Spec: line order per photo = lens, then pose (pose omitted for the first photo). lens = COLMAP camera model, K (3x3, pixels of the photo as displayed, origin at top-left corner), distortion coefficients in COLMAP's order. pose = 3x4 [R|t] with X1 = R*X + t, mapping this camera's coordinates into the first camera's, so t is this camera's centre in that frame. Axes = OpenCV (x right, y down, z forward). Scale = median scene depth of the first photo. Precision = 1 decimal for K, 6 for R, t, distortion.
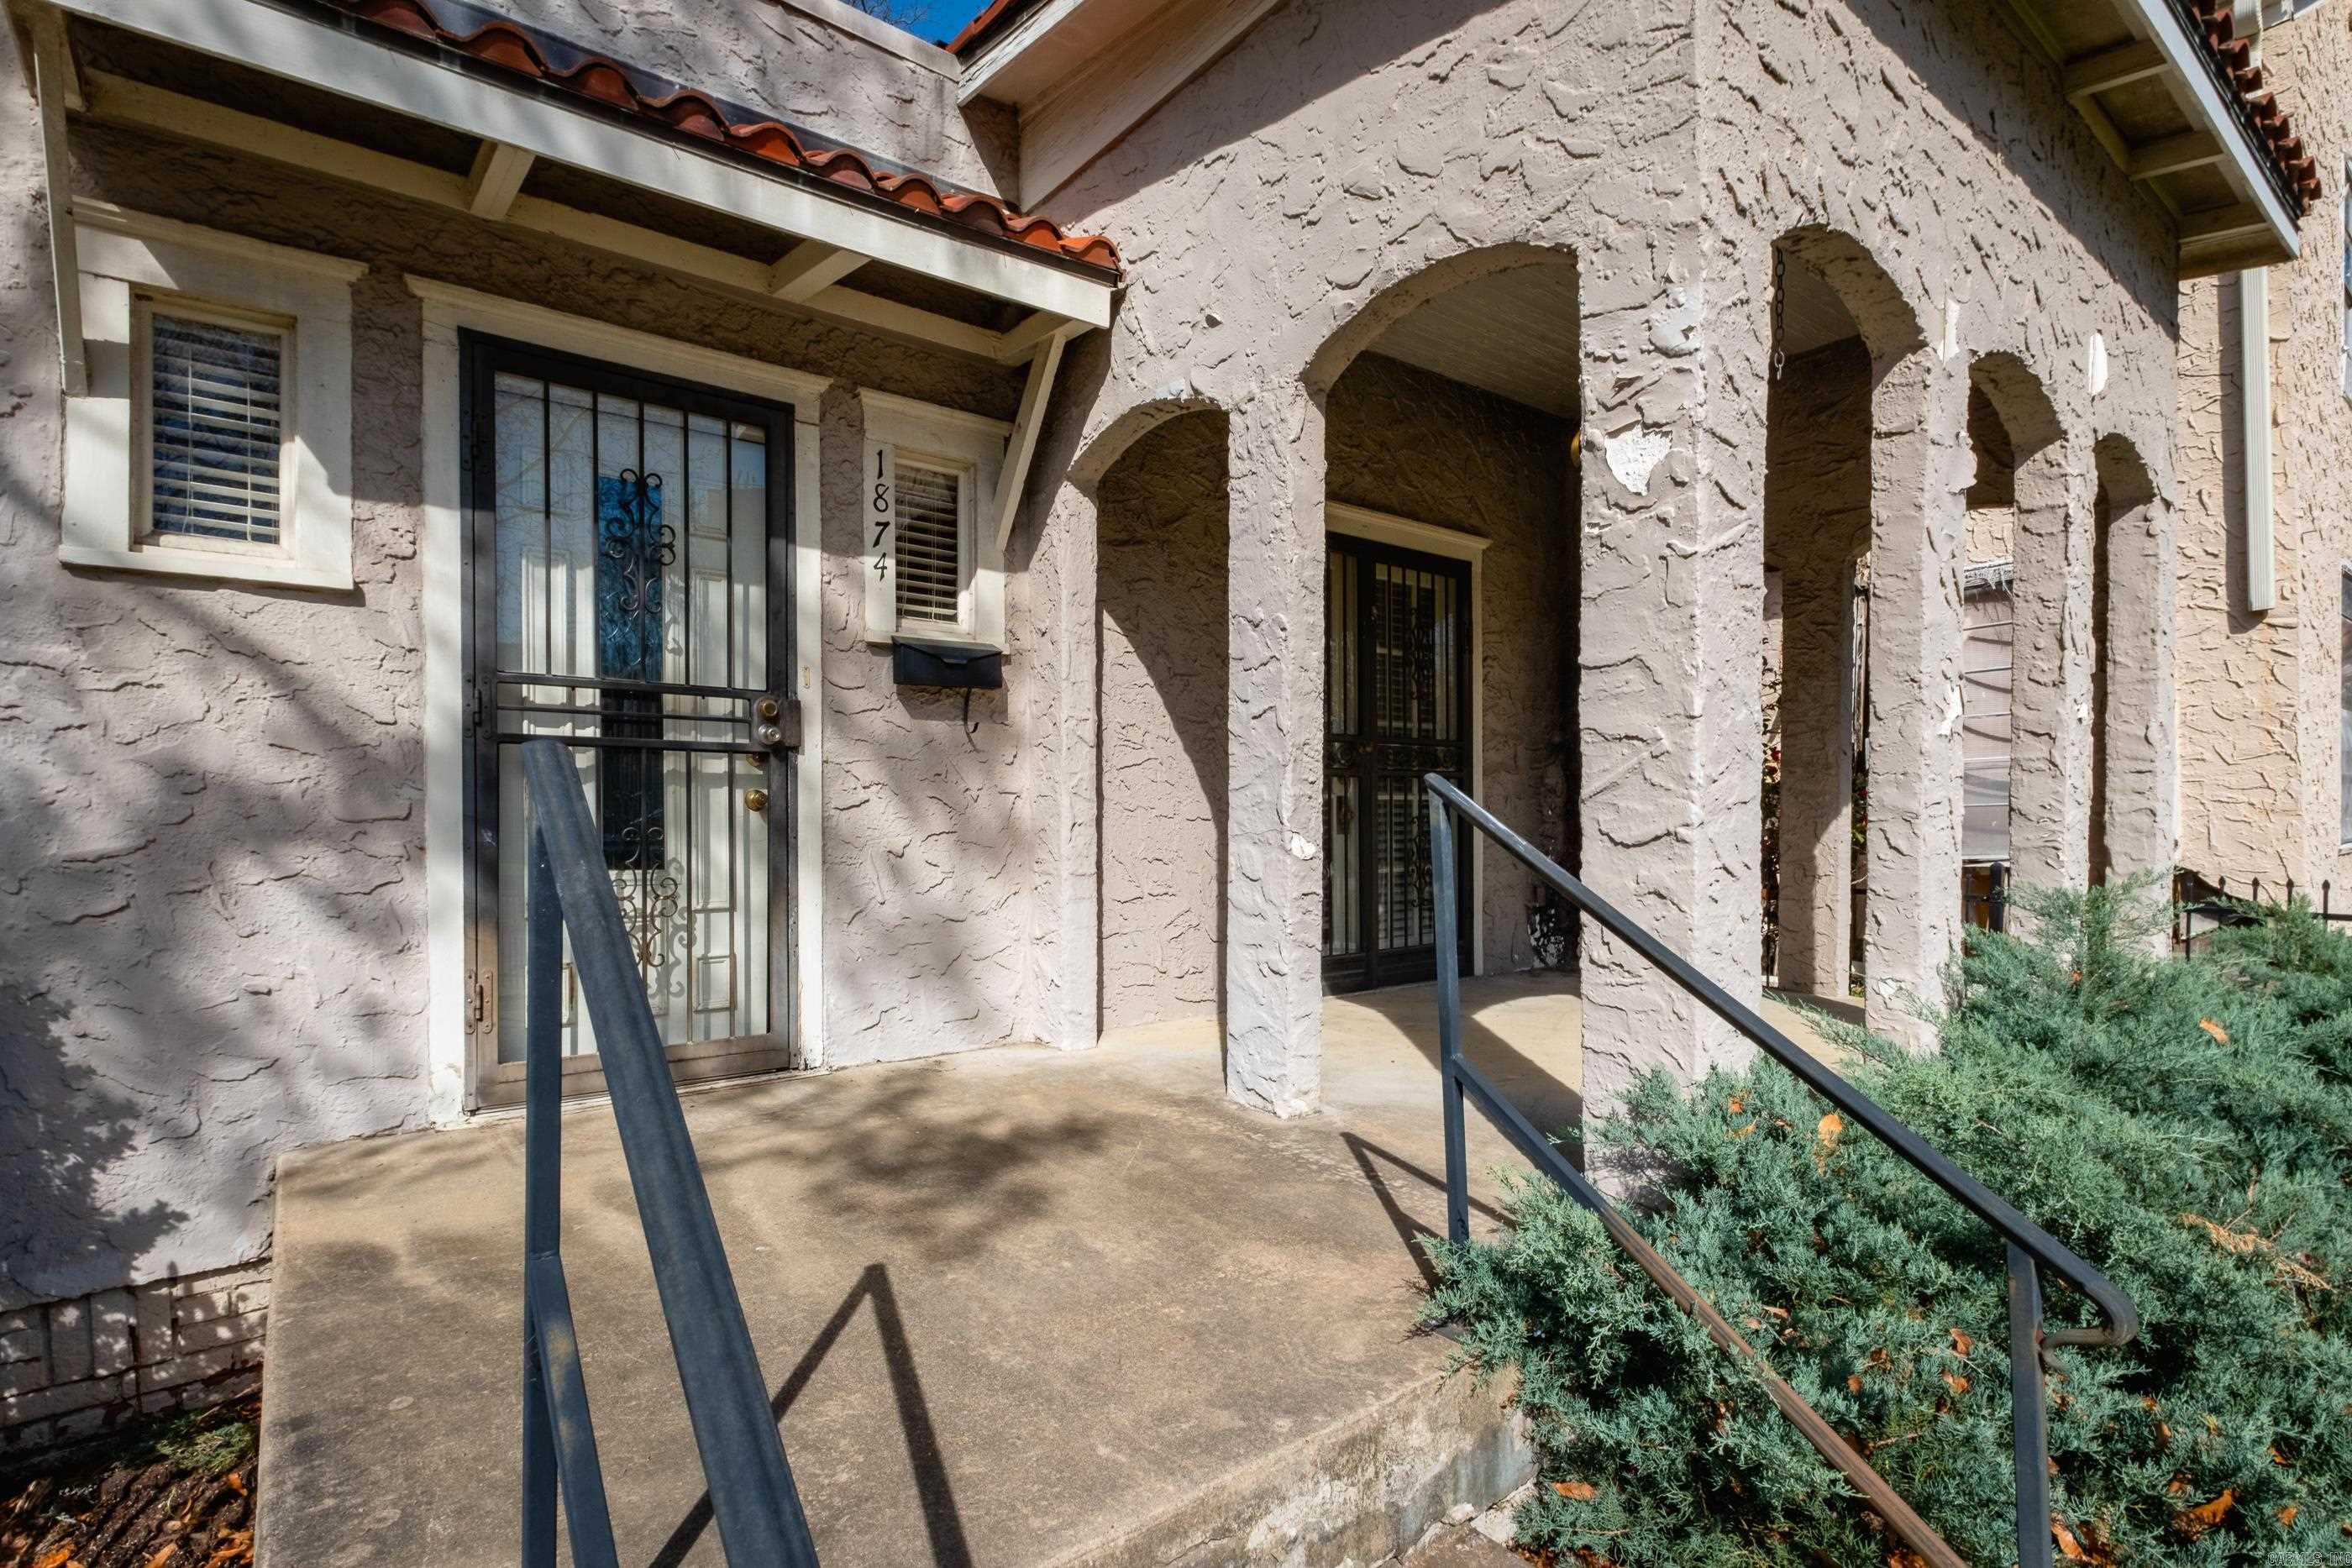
lens RADIAL K [[1025.0, 0, 1245.7], [0, 1025.0, 829.7], [0, 0, 1]] dist [0.002721, -0.003350]
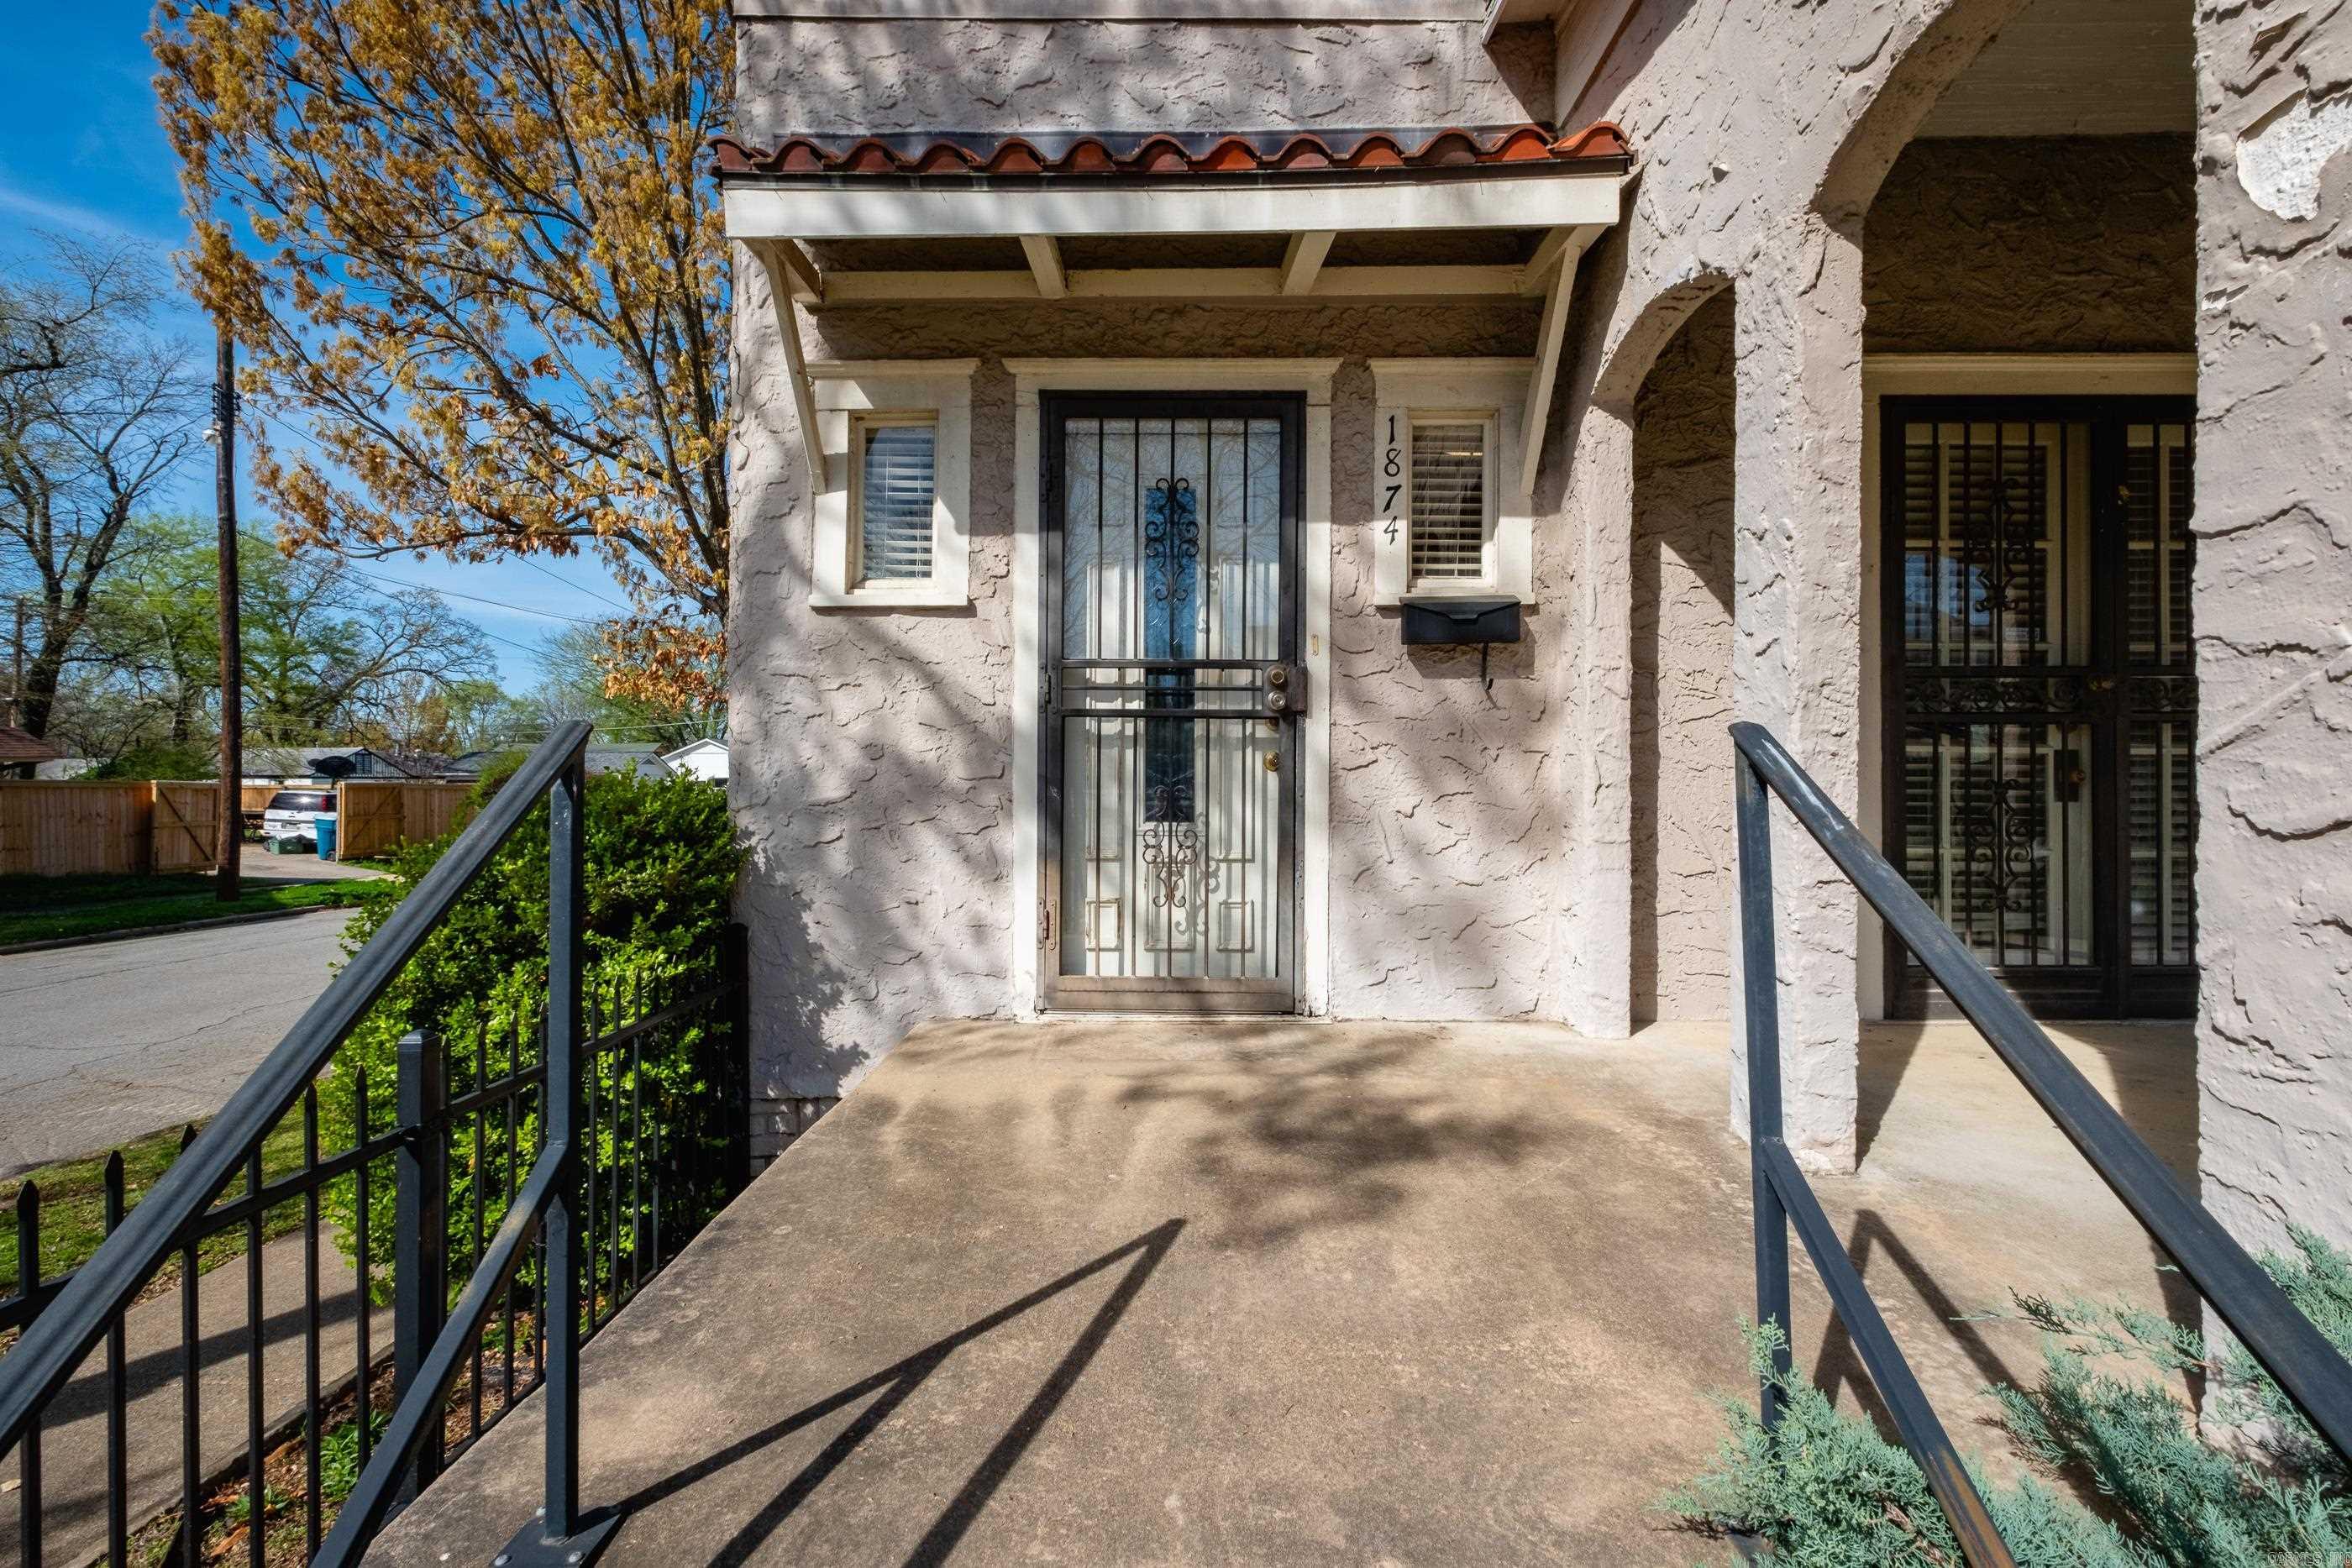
lens RADIAL K [[1025.0, 0, 1169.5], [0, 1025.0, 777.0], [0, 0, 1]] dist [0.002721, -0.003350]
pose [[0.791289, 0.004010, -0.611429, 0.139415], [-0.010836, 0.999913, -0.007466, -0.004137], [0.611346, 0.012533, 0.791264, 0.102330]]
